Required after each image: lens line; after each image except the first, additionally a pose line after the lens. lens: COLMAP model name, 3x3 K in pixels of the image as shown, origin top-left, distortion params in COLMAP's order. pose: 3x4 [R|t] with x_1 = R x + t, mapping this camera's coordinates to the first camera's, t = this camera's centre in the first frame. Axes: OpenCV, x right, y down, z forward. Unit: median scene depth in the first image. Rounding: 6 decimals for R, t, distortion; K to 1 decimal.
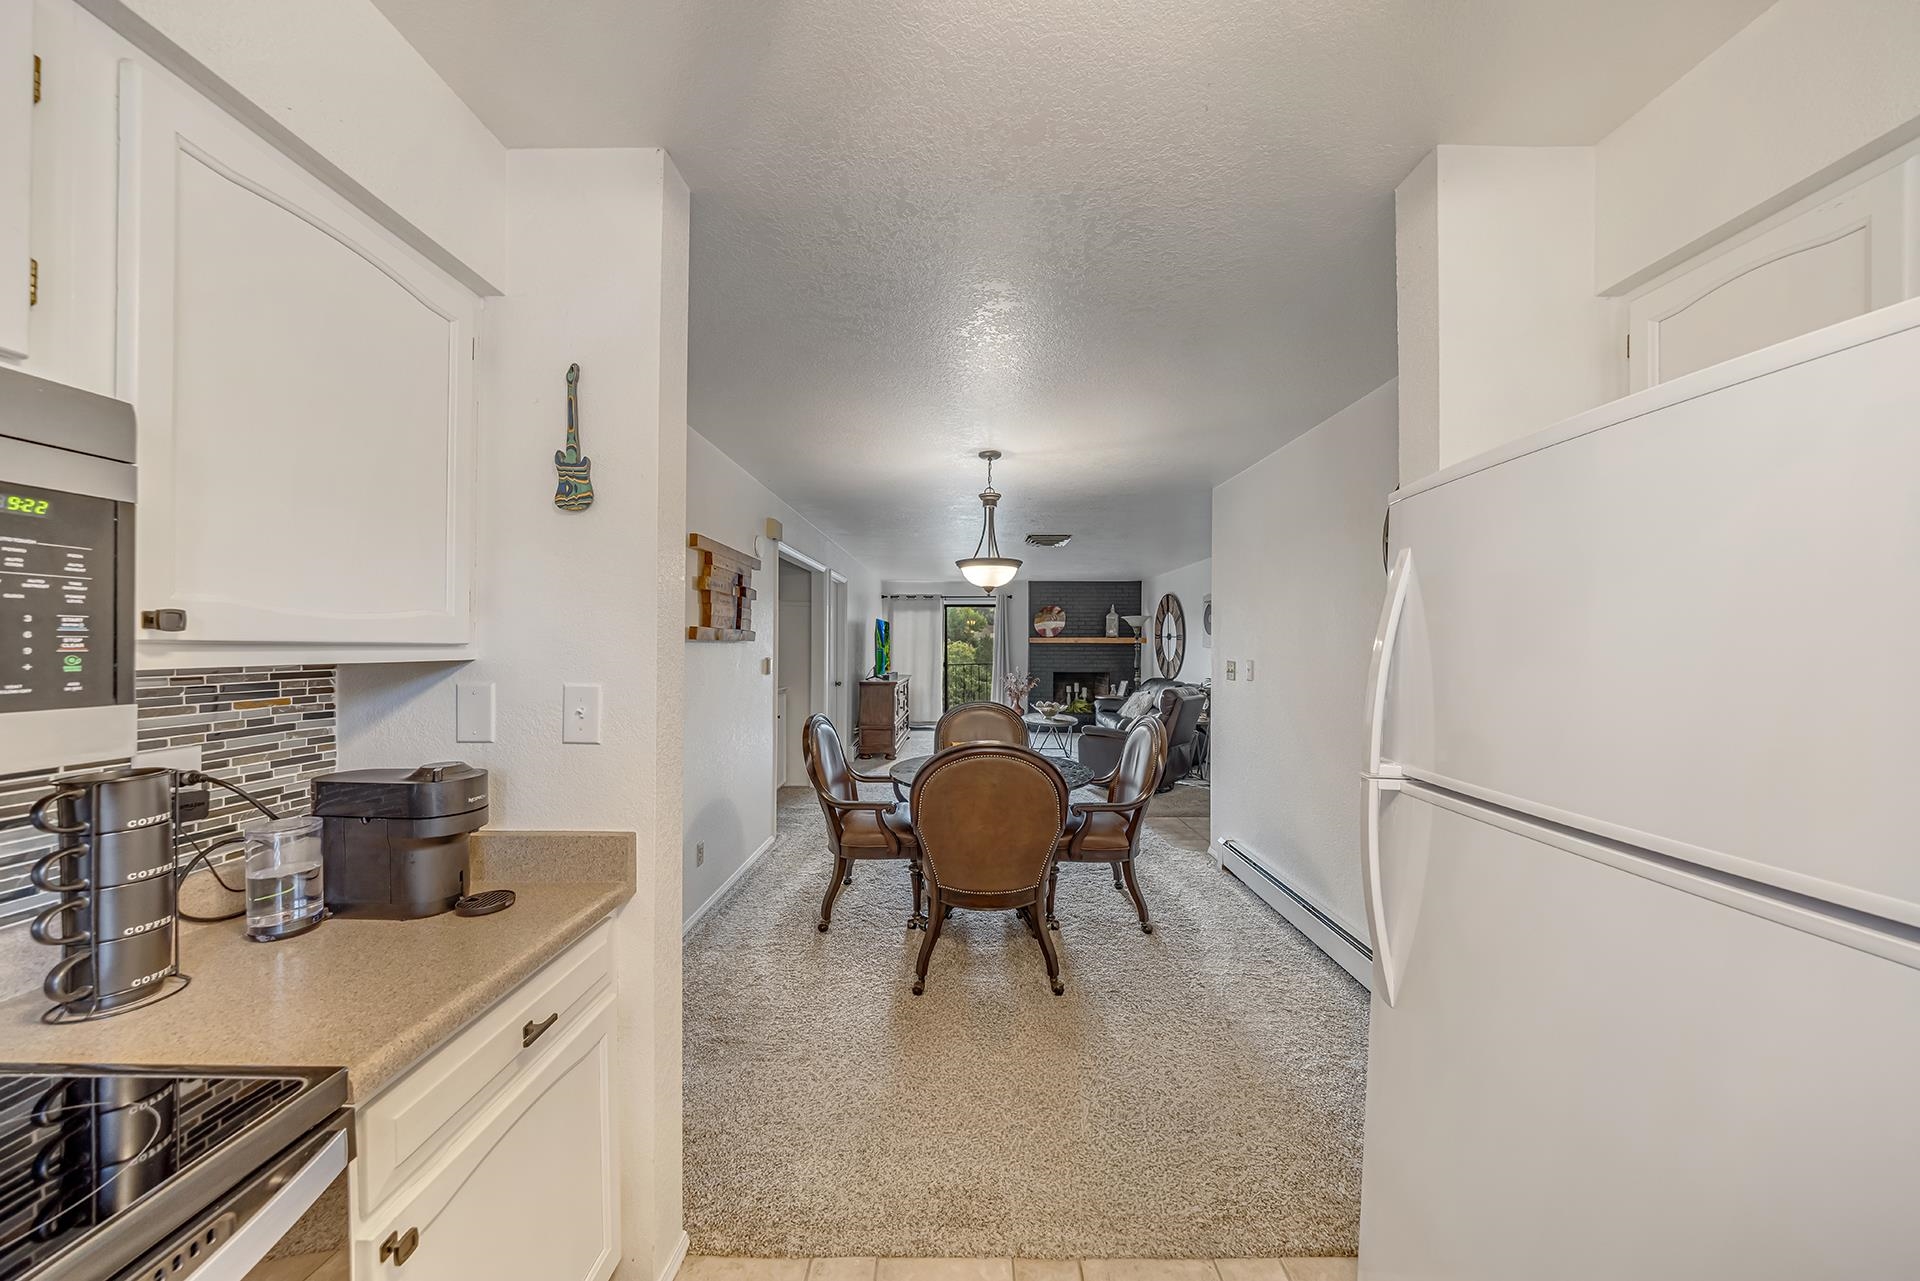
lens RADIAL K [[632.4, 0, 960.0], [0, 632.4, 640.5], [0, 0, 1]] dist [0.001814, 0.000038]
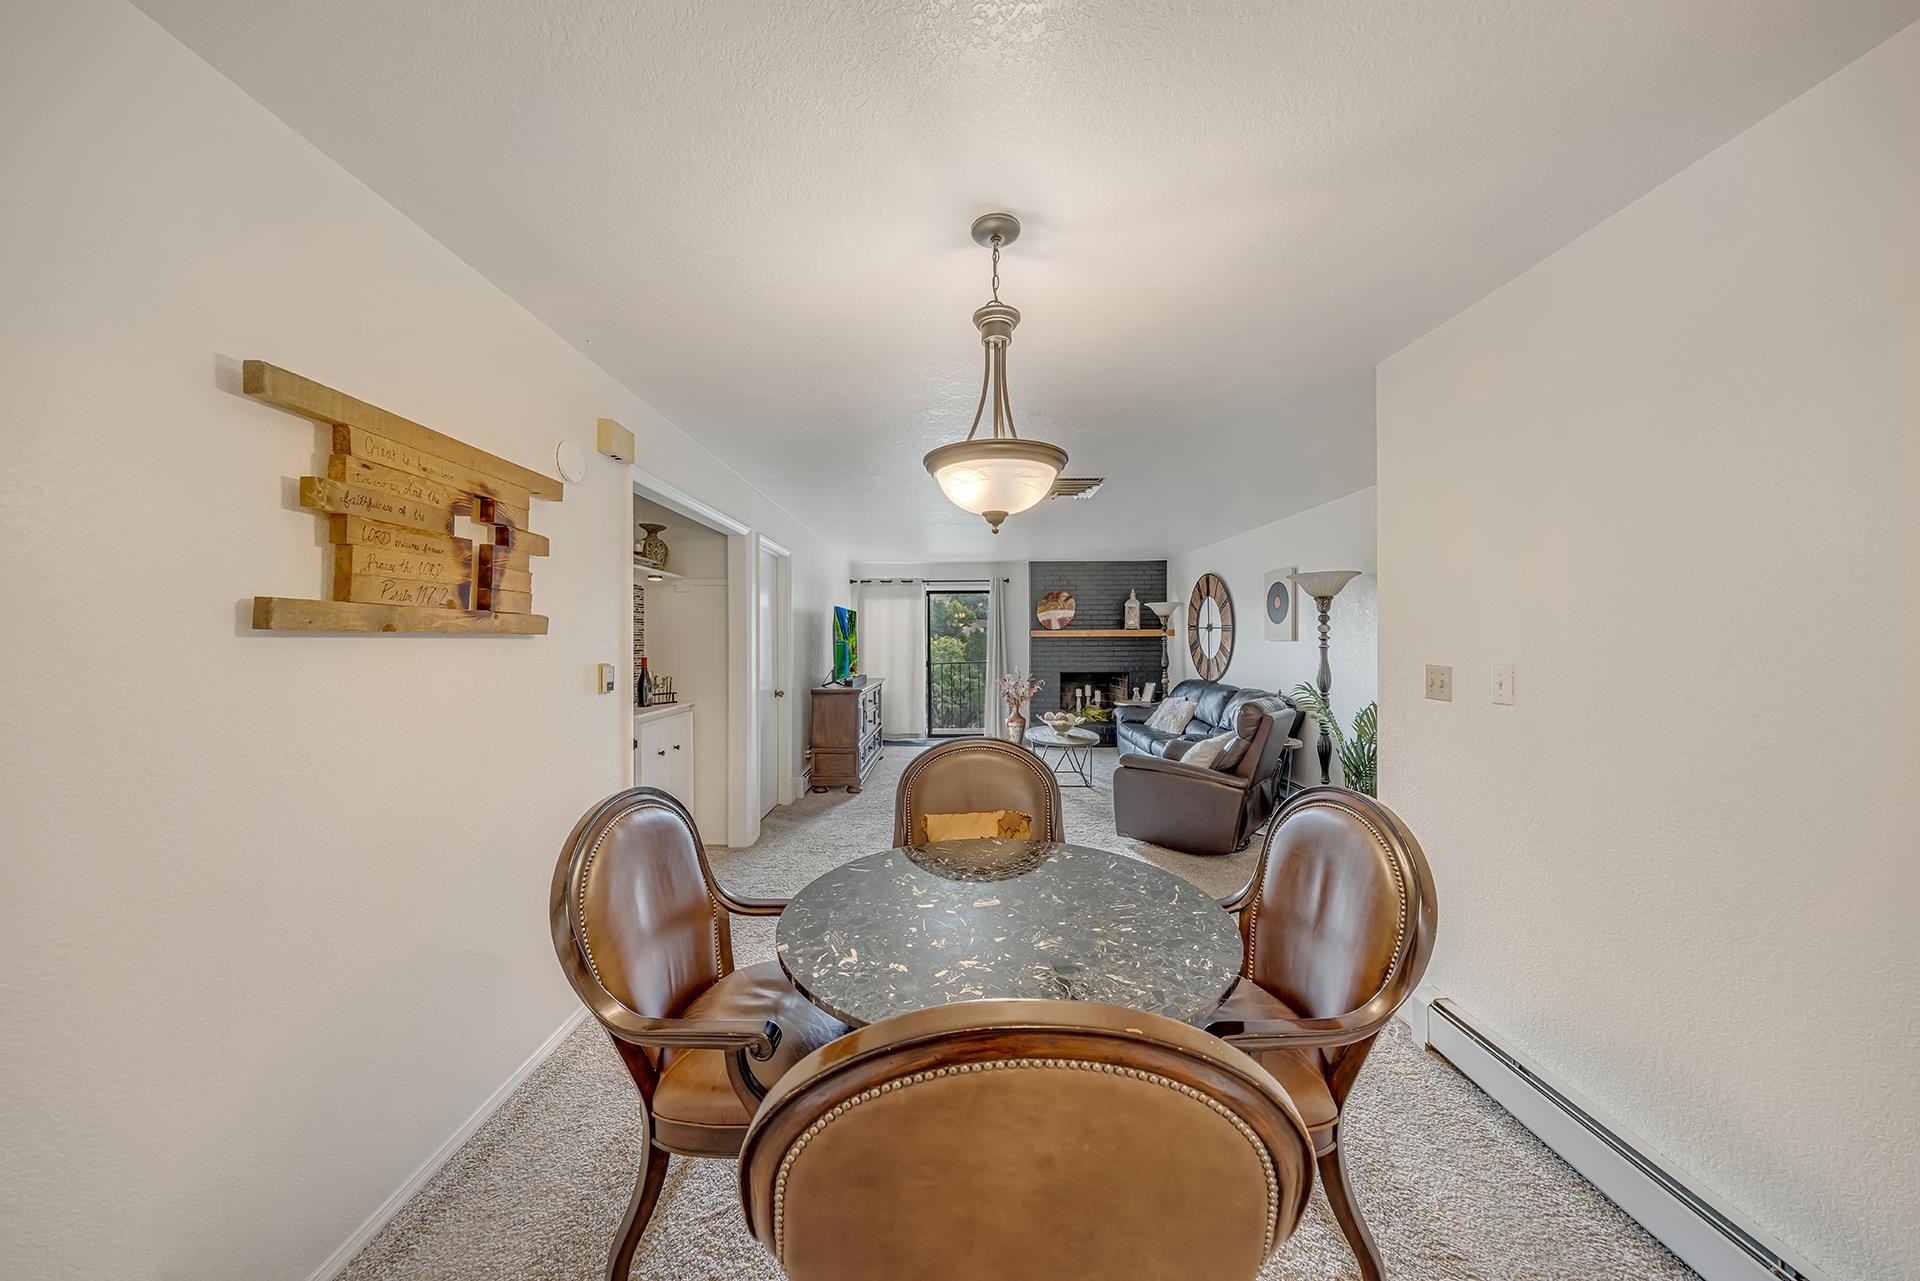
lens RADIAL K [[632.4, 0, 960.0], [0, 632.4, 640.5], [0, 0, 1]] dist [0.001814, 0.000038]
pose [[0.999820, -0.007368, 0.017469, 0.003985], [0.007239, 0.999946, 0.007401, 0.001991], [-0.017523, -0.007274, 0.999820, 0.205871]]
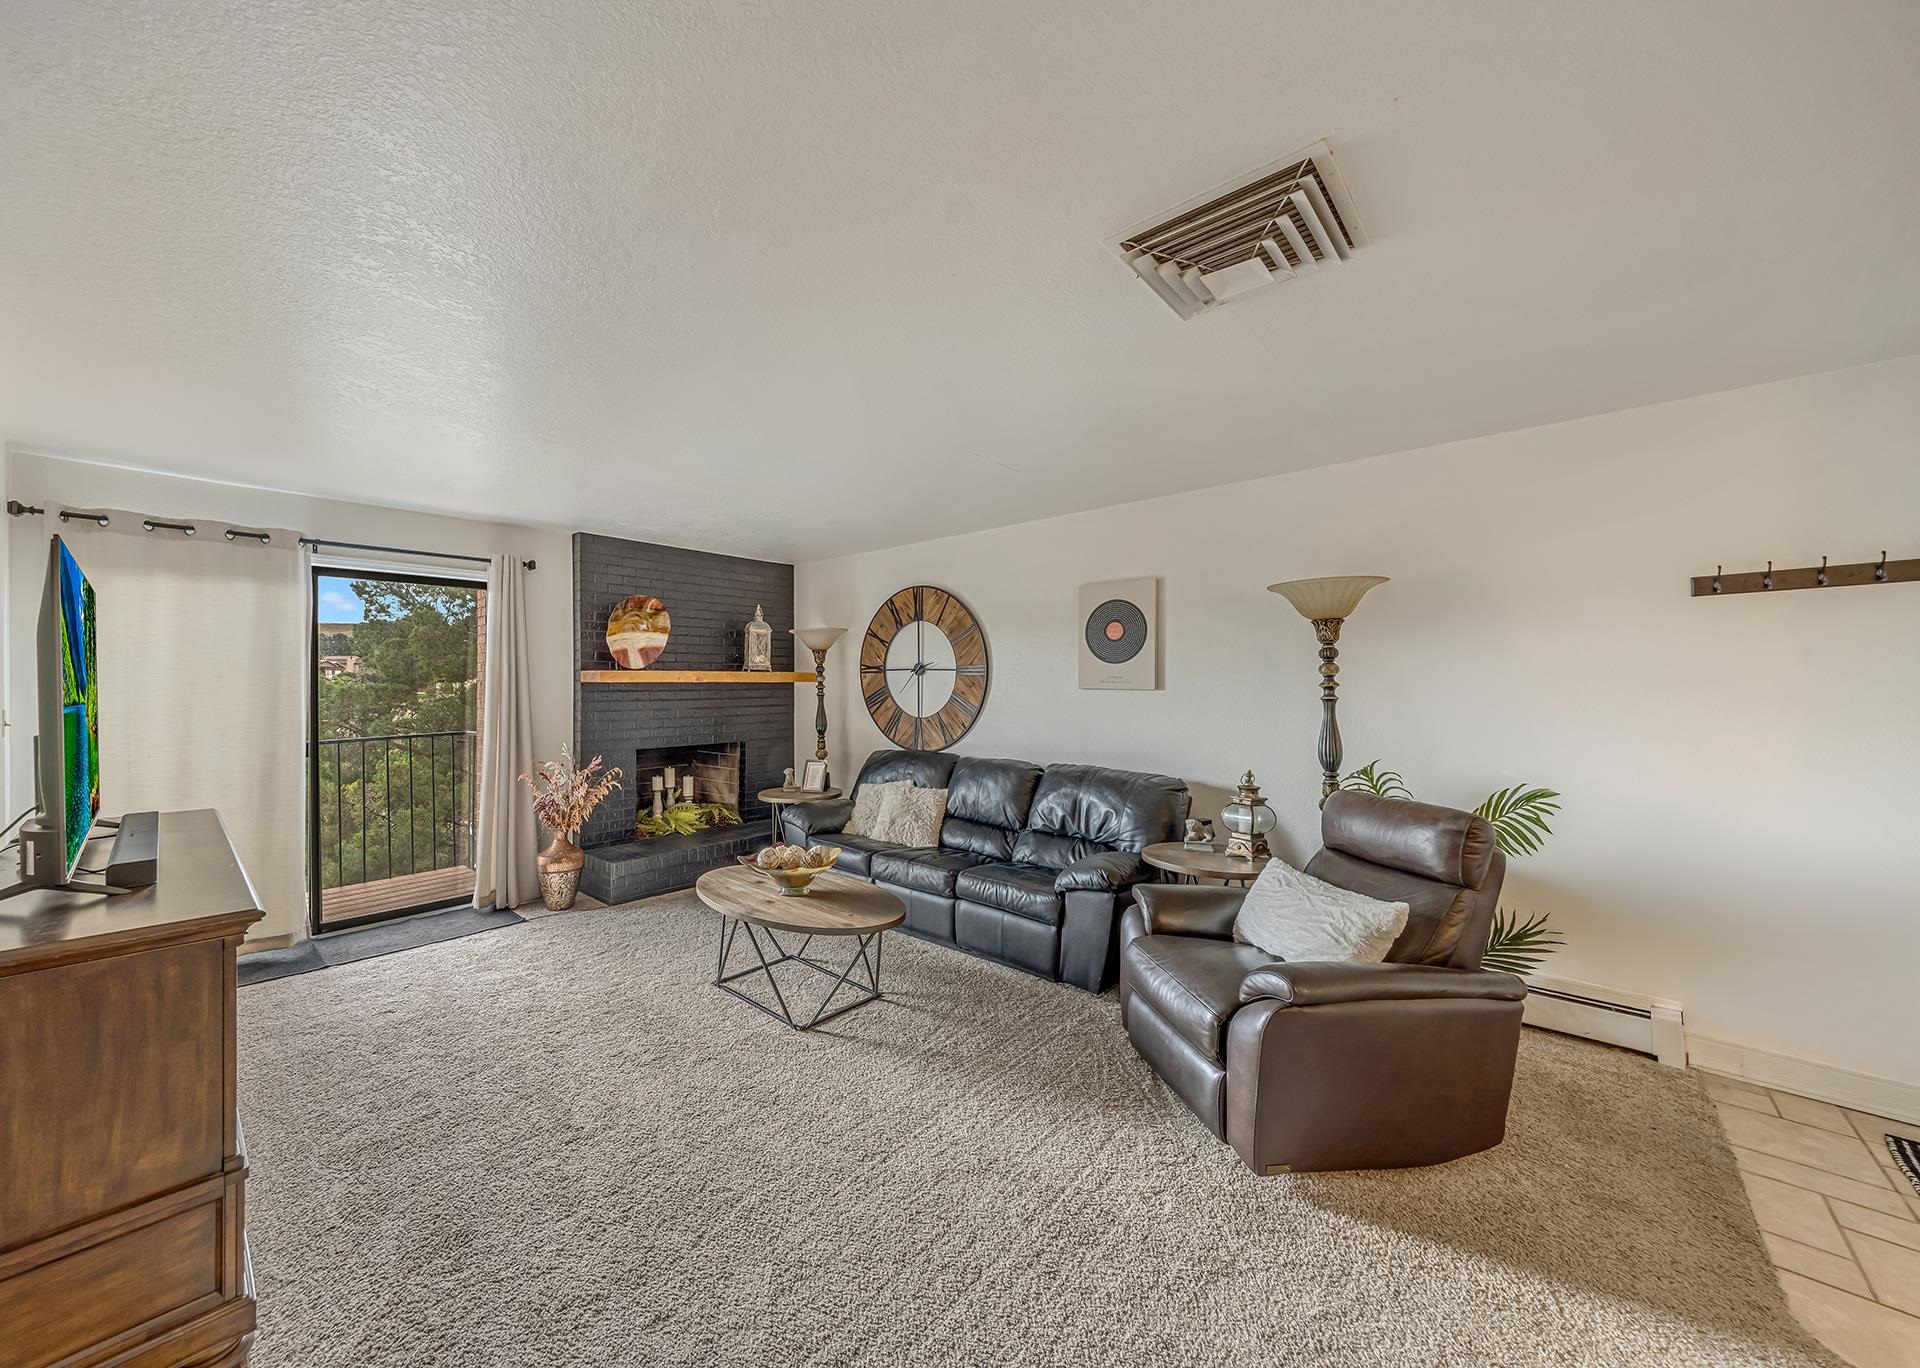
lens RADIAL K [[706.4, 0, 891.4], [0, 706.4, 683.6], [0, 0, 1]] dist [-0.000400, -0.000098]
pose [[0.680719, -0.004893, 0.732529, -0.099714], [0.002590, 0.999988, 0.004273, 0.003100], [-0.732540, -0.001011, 0.680723, 0.603227]]
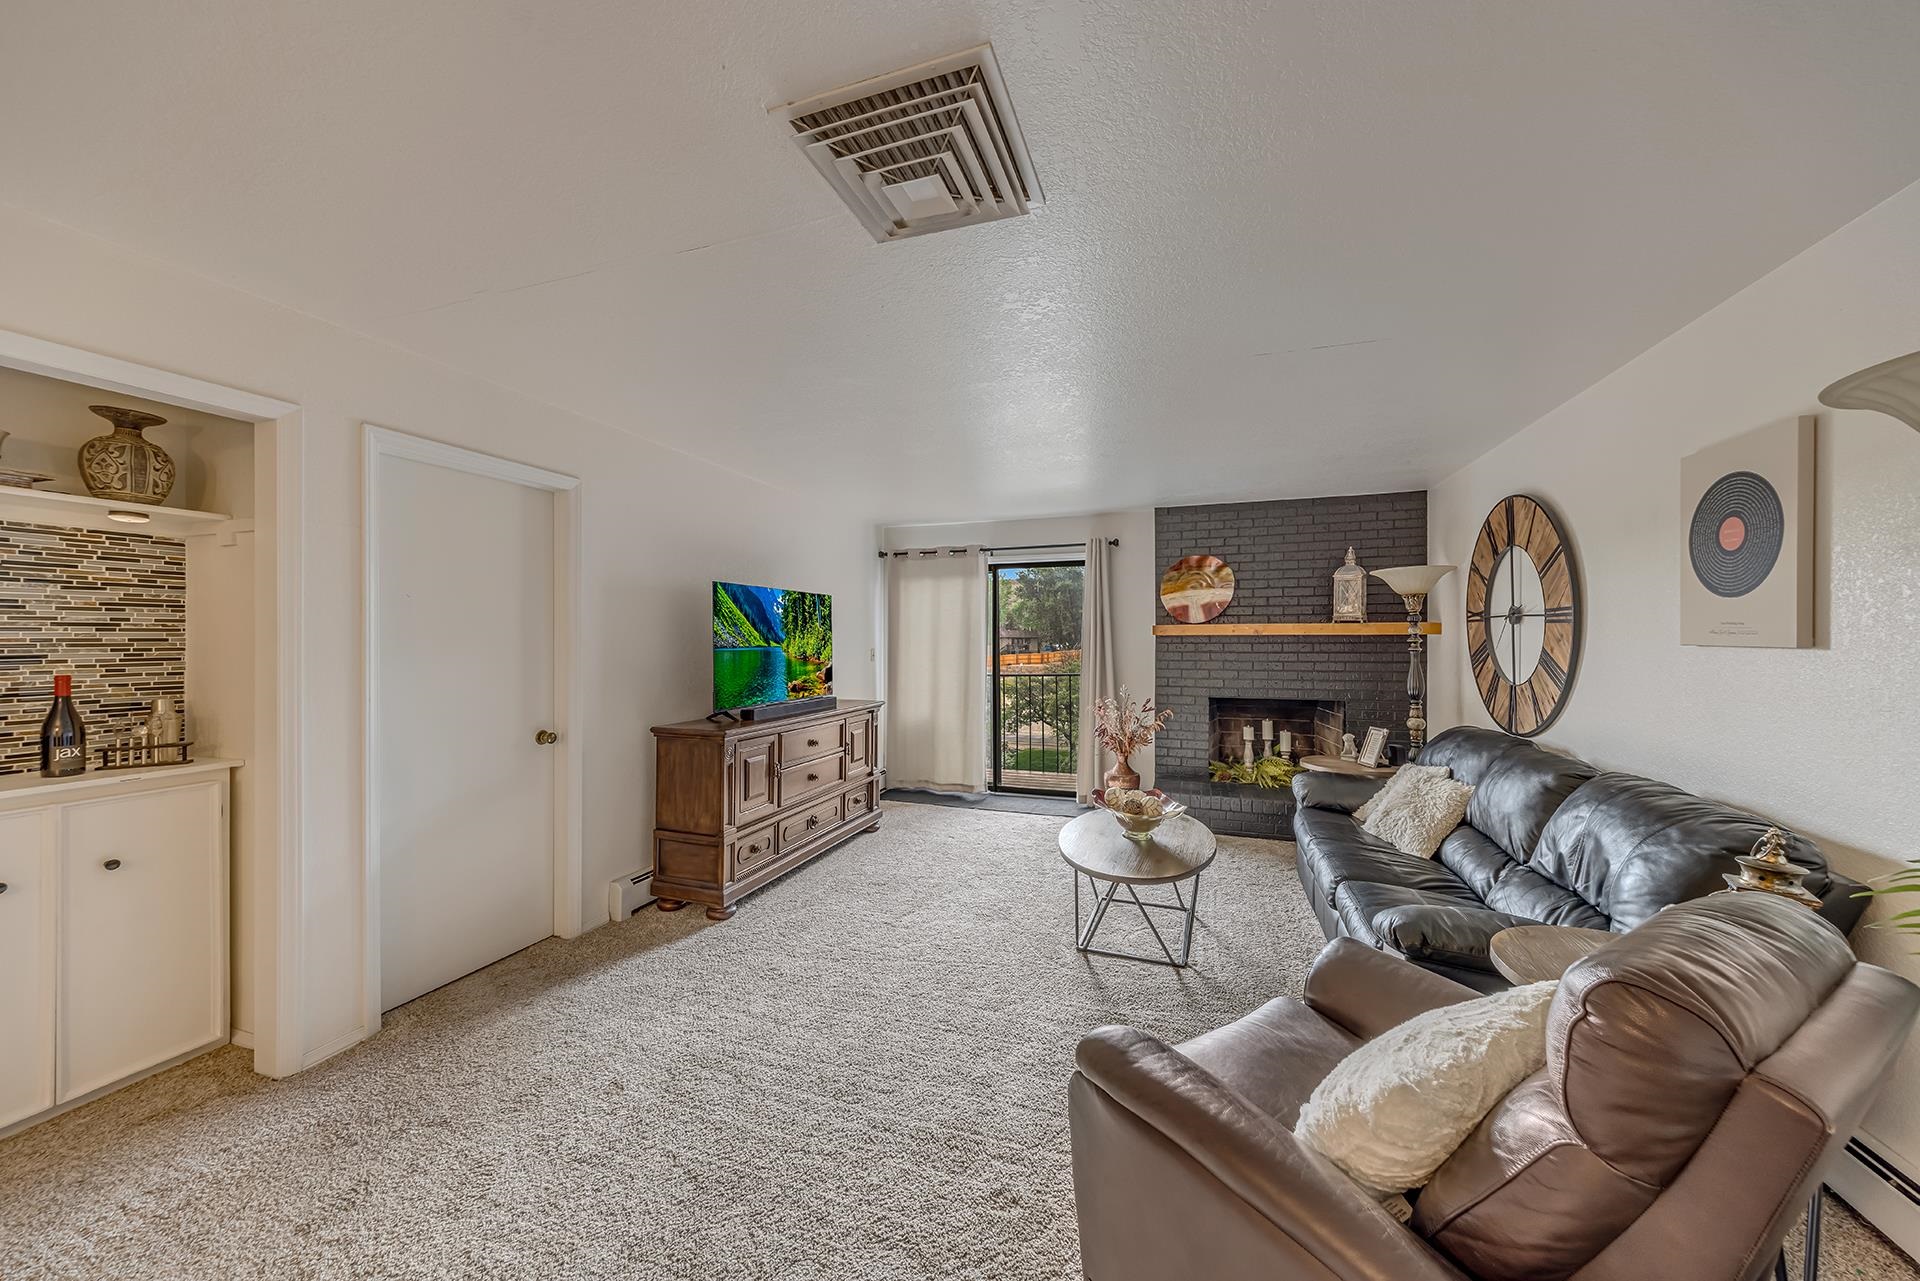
lens RADIAL K [[681.6, 0, 952.6], [0, 681.6, 640.3], [0, 0, 1]] dist [-0.009672, -0.000054]
pose [[0.944784, -0.005343, -0.327651, 0.148616], [0.007032, 0.999967, 0.003970, 0.004305], [0.327619, -0.006055, 0.944790, 0.512541]]
